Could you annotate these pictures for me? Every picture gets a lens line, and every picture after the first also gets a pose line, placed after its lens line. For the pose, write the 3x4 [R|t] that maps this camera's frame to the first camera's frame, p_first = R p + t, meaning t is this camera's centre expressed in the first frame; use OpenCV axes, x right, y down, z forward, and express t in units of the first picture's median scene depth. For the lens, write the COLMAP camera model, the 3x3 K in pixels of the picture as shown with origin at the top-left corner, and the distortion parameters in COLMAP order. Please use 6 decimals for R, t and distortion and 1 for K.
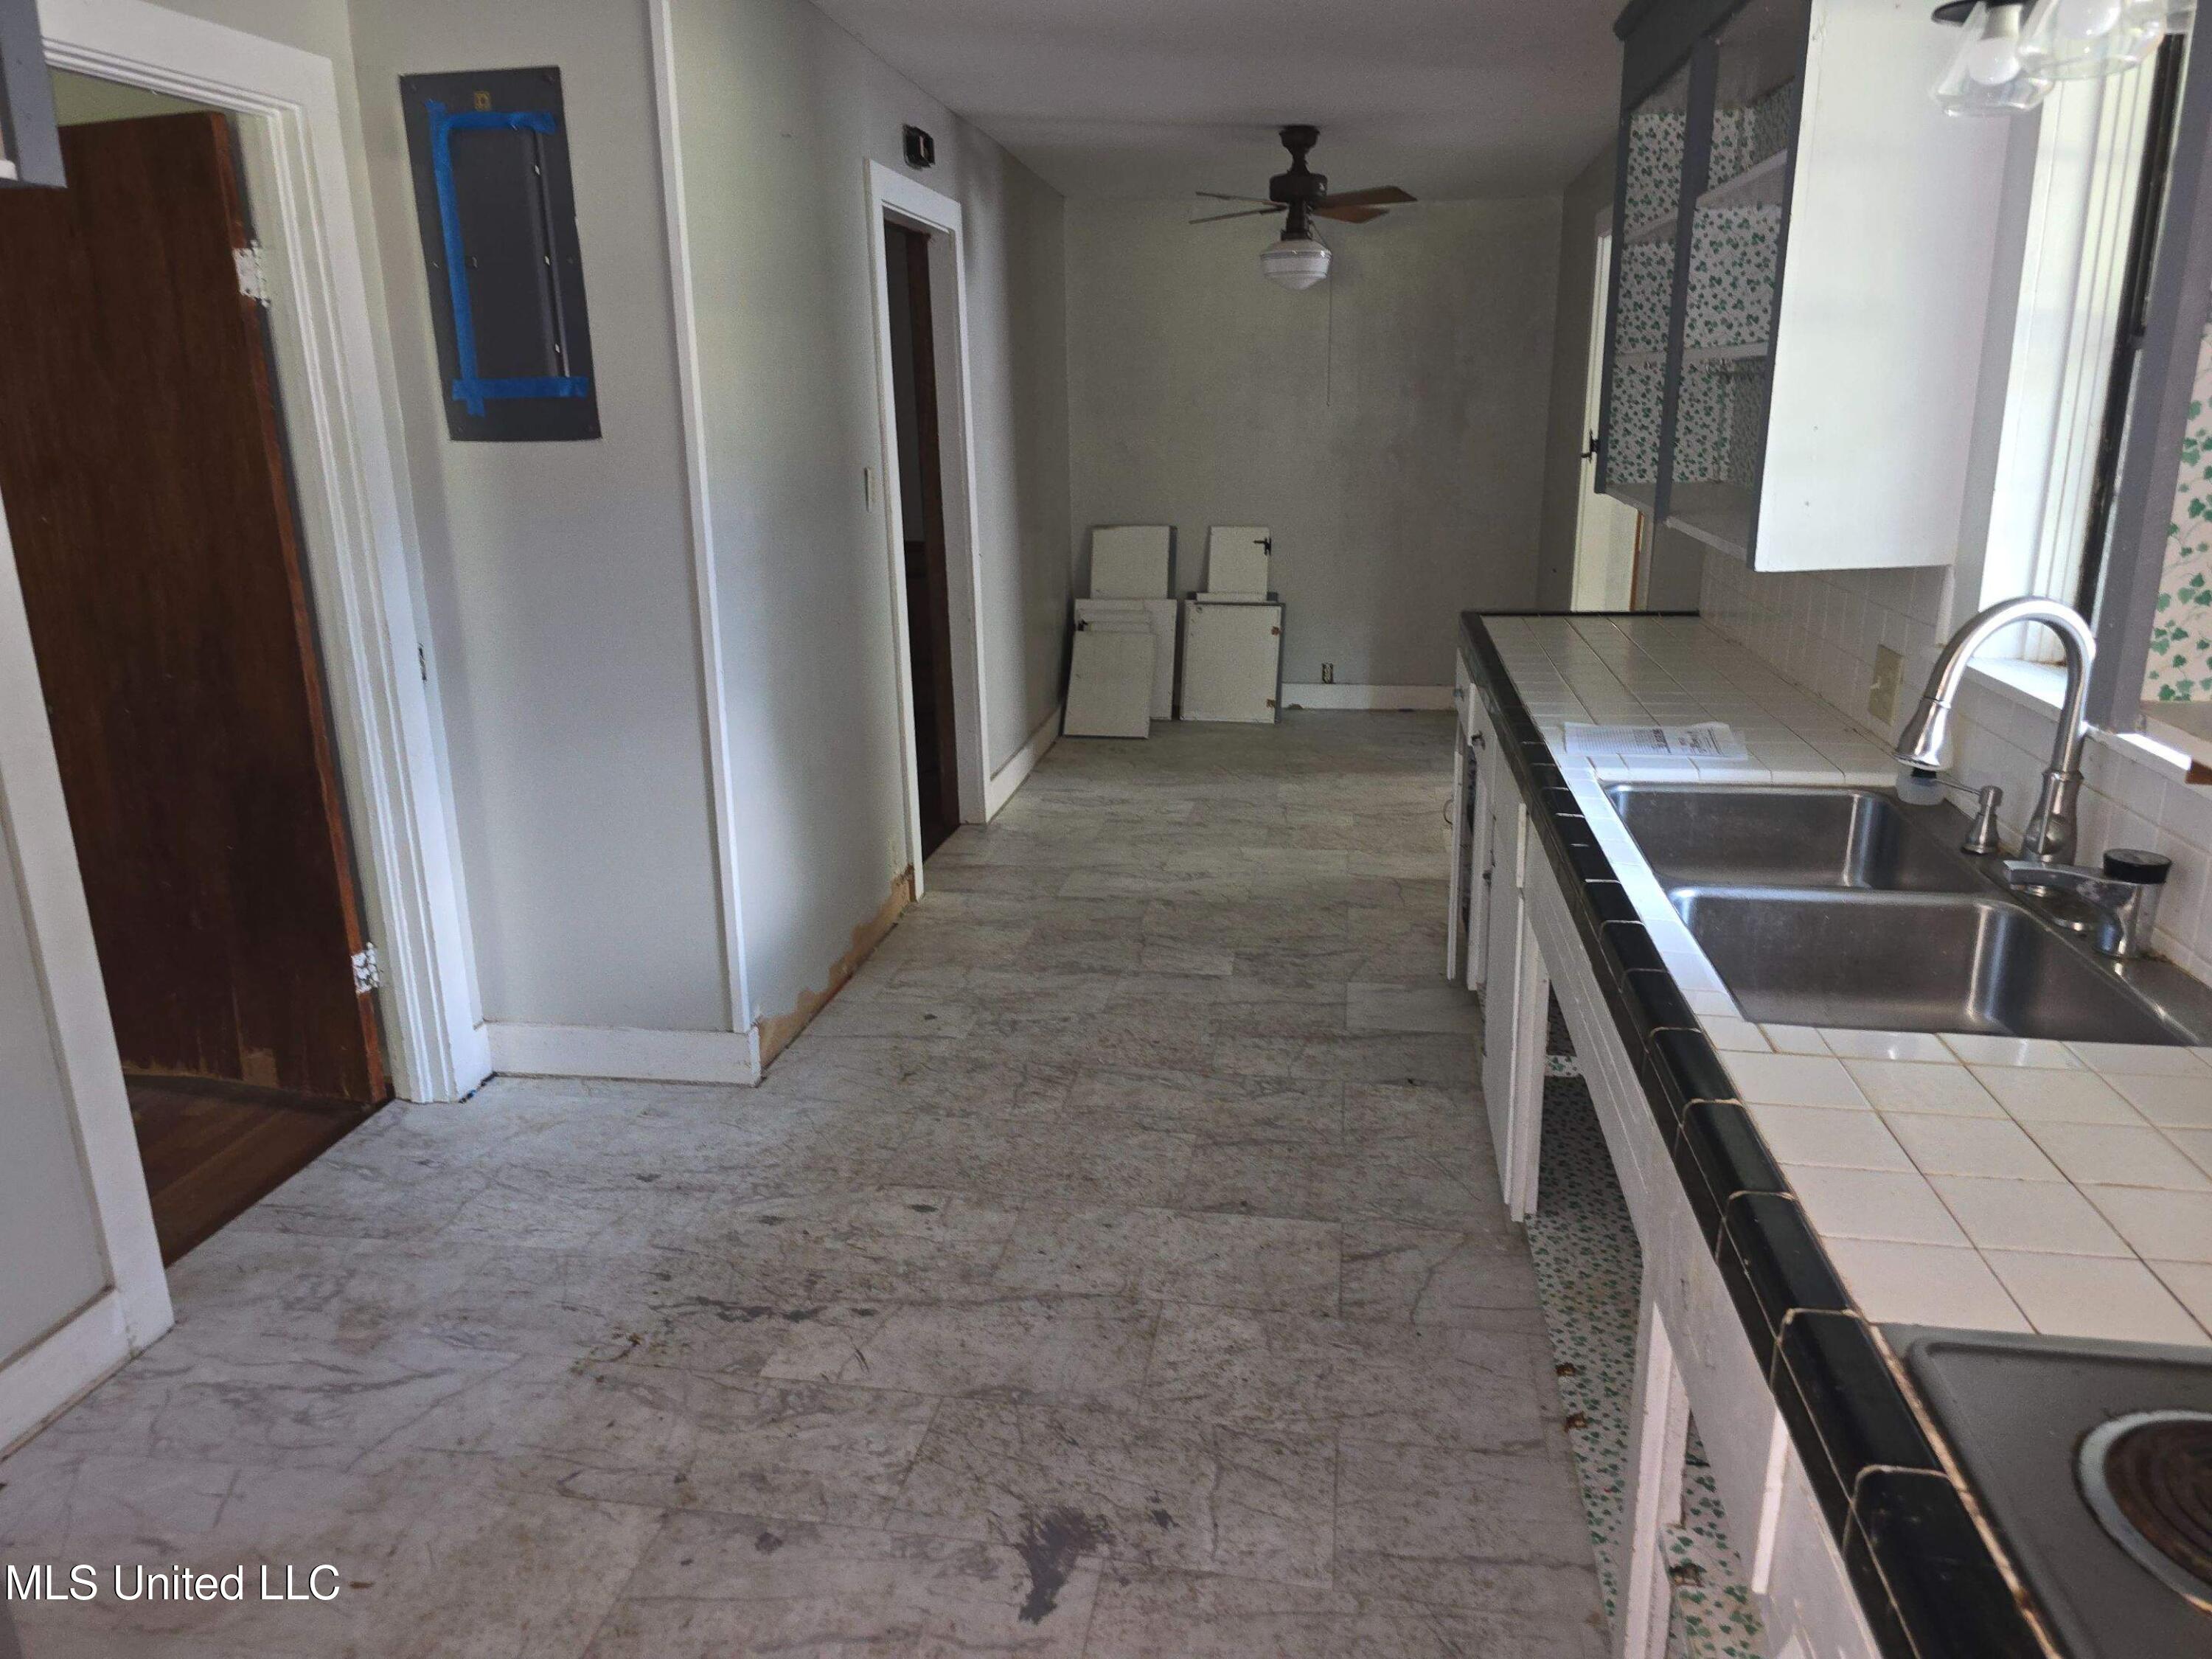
lens RADIAL K [[1496.5, 0, 1106.0], [0, 1496.5, 829.5], [0, 0, 1]] dist [0.055933, -0.070752]
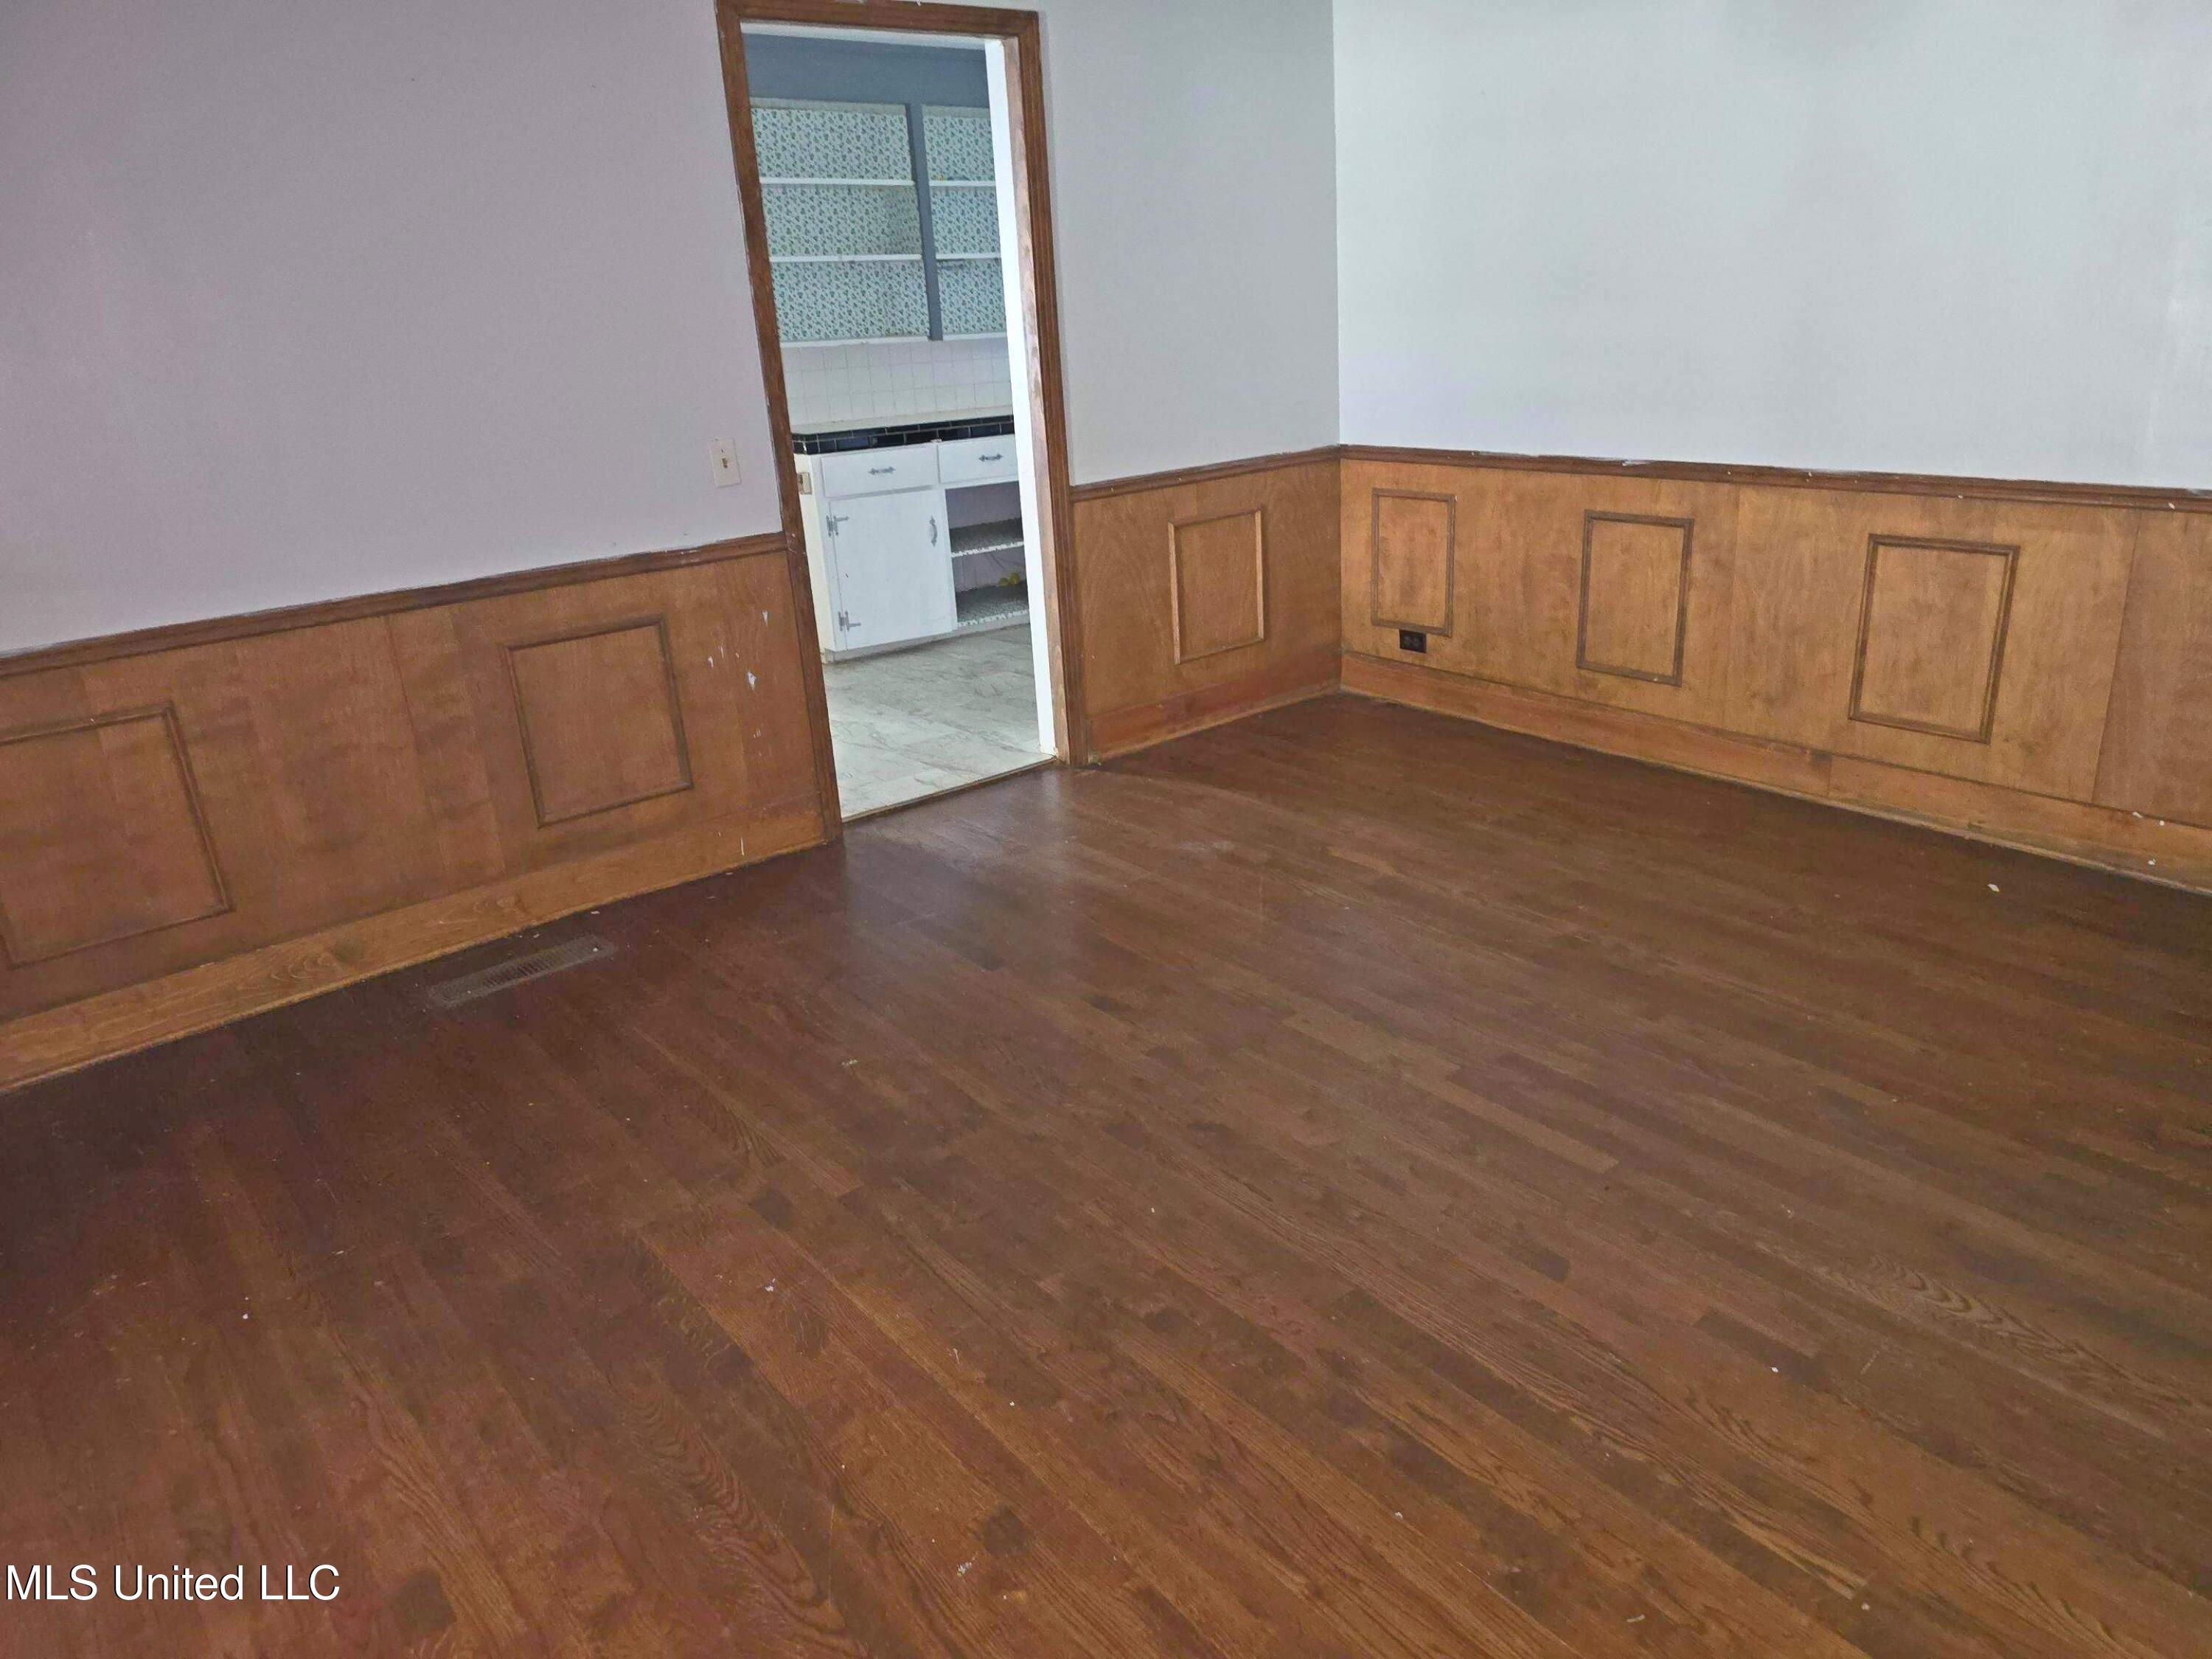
lens RADIAL K [[1496.5, 0, 1106.0], [0, 1496.5, 829.5], [0, 0, 1]] dist [0.055933, -0.070752]
pose [[-0.741166, -0.169826, 0.649486, -0.823270], [0.243842, 0.833293, 0.496149, -0.407387], [-0.625471, 0.526101, -0.576198, 1.587022]]
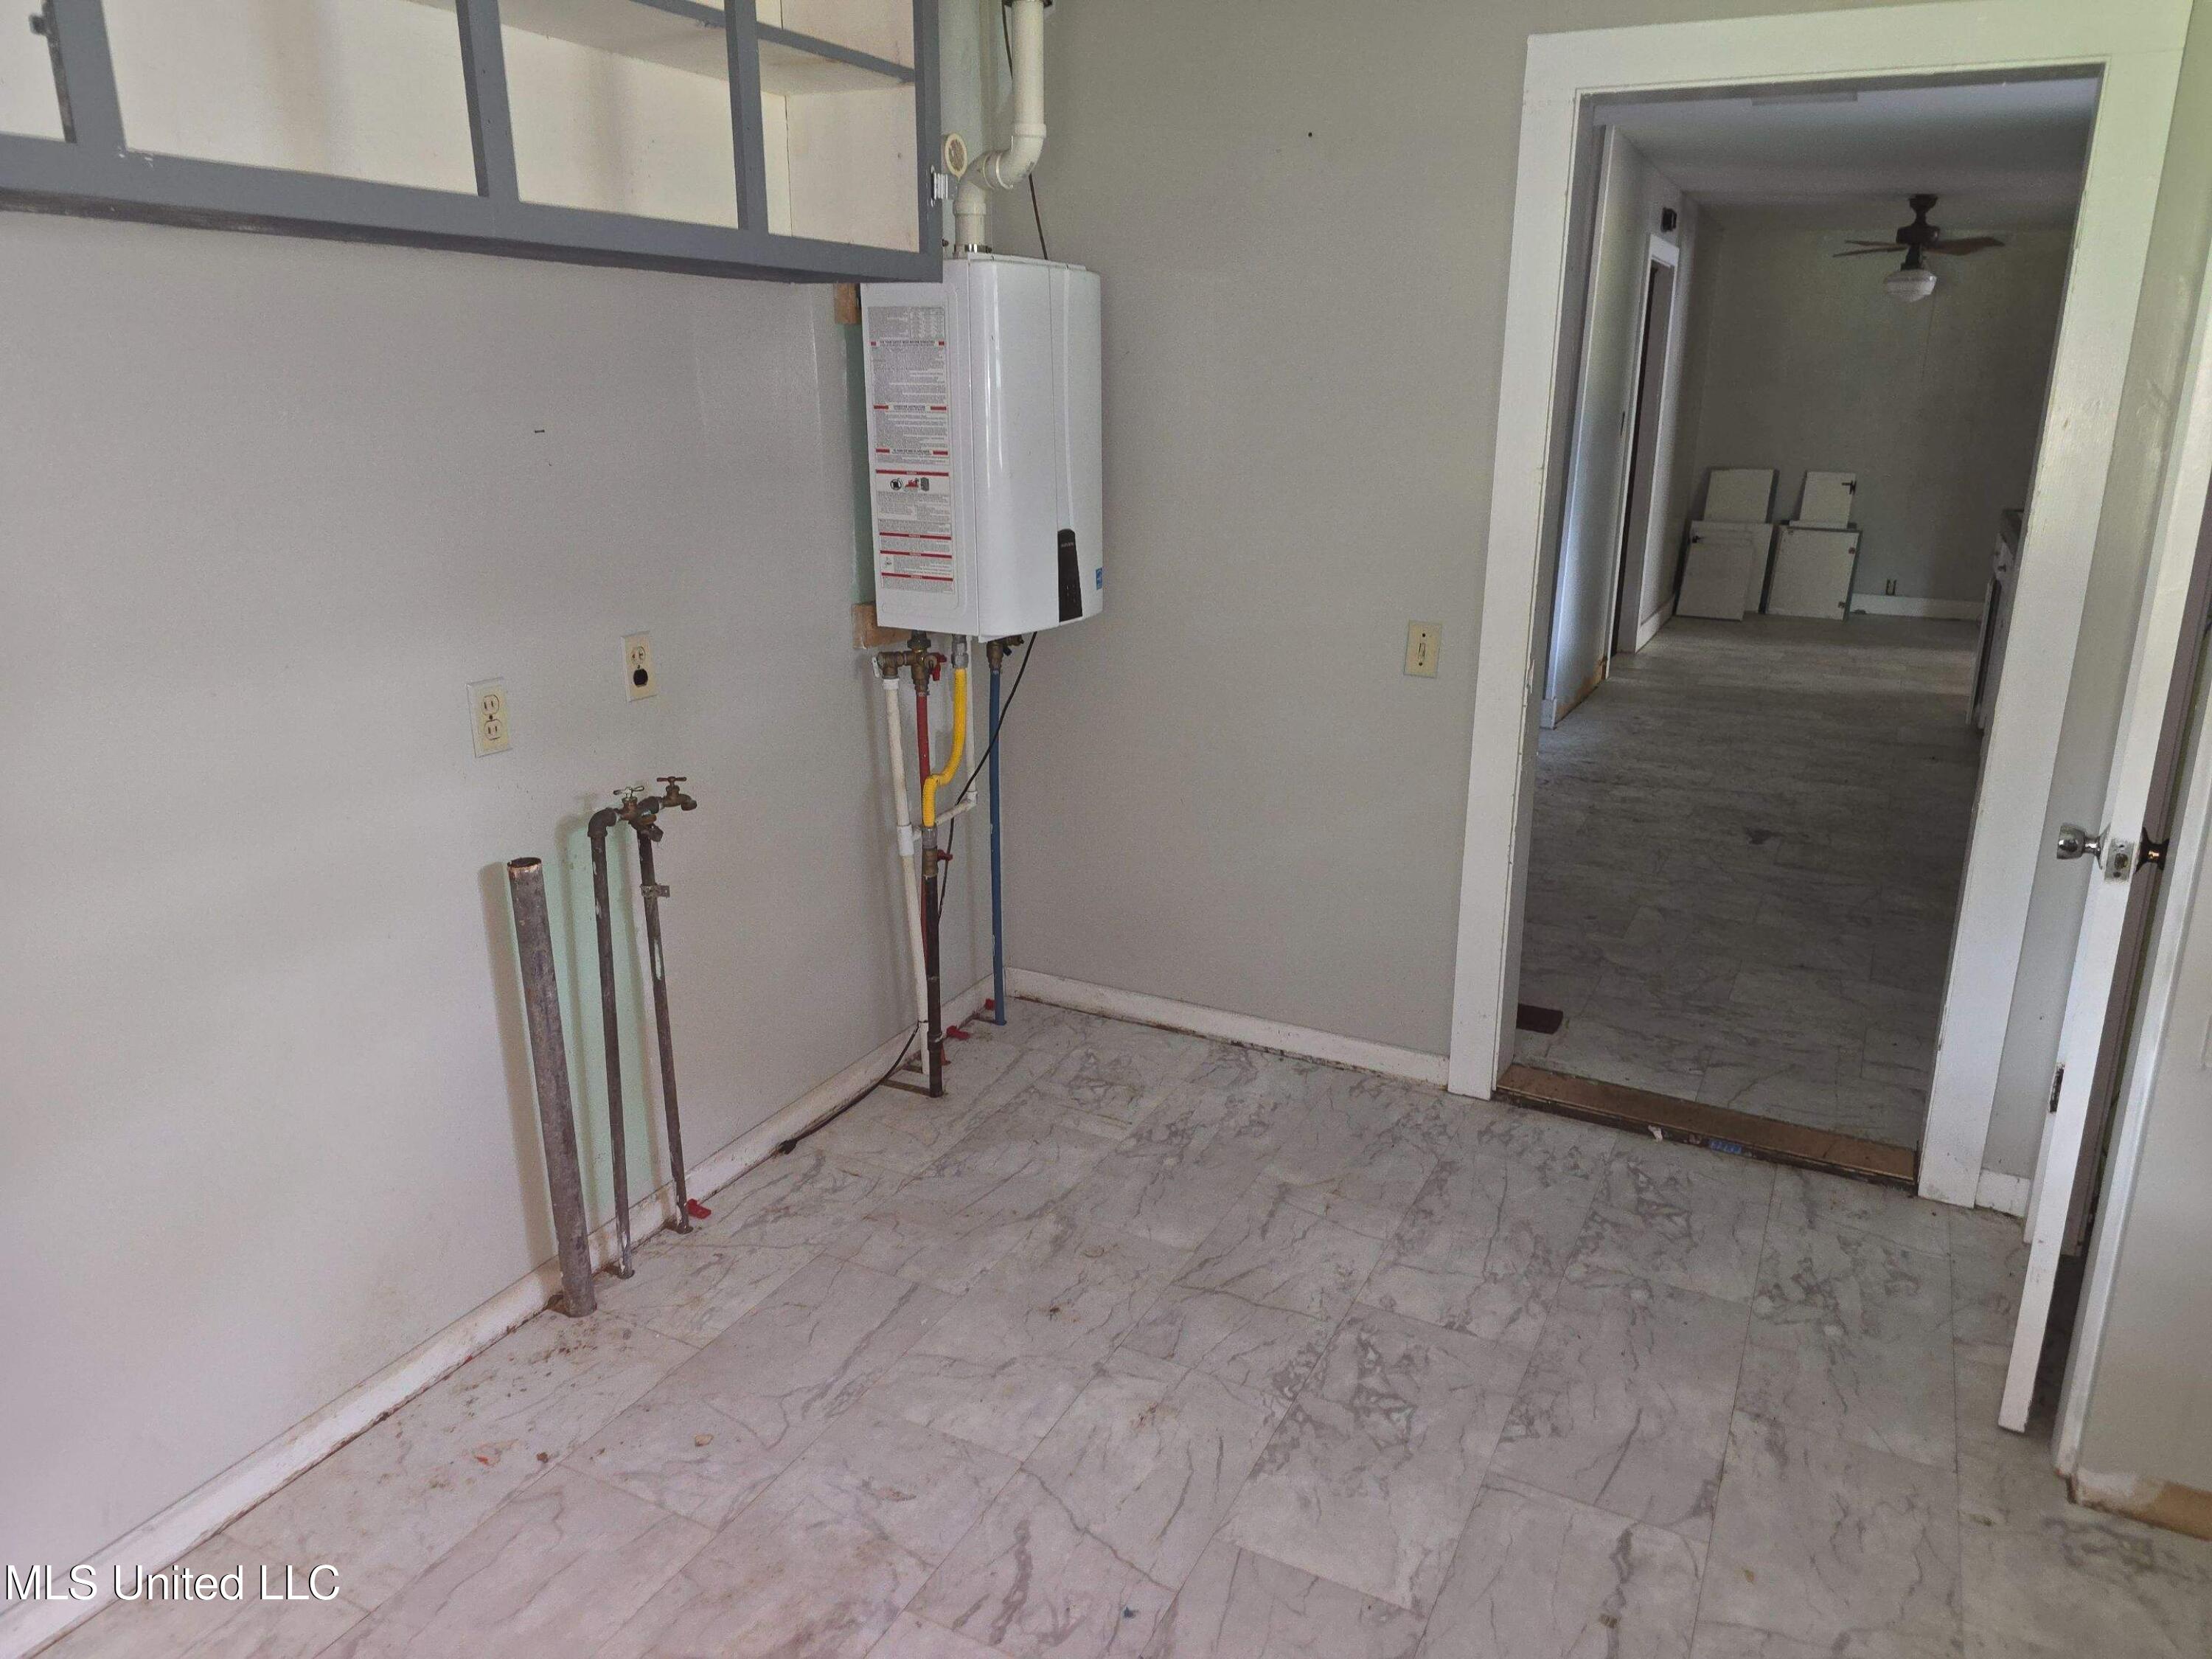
lens RADIAL K [[1496.5, 0, 1106.0], [0, 1496.5, 829.5], [0, 0, 1]] dist [0.055933, -0.070752]
pose [[0.948446, 0.110471, -0.297062, -0.136334], [-0.105368, 0.993879, 0.033187, 0.211914], [0.298910, -0.000176, 0.954281, -0.729546]]
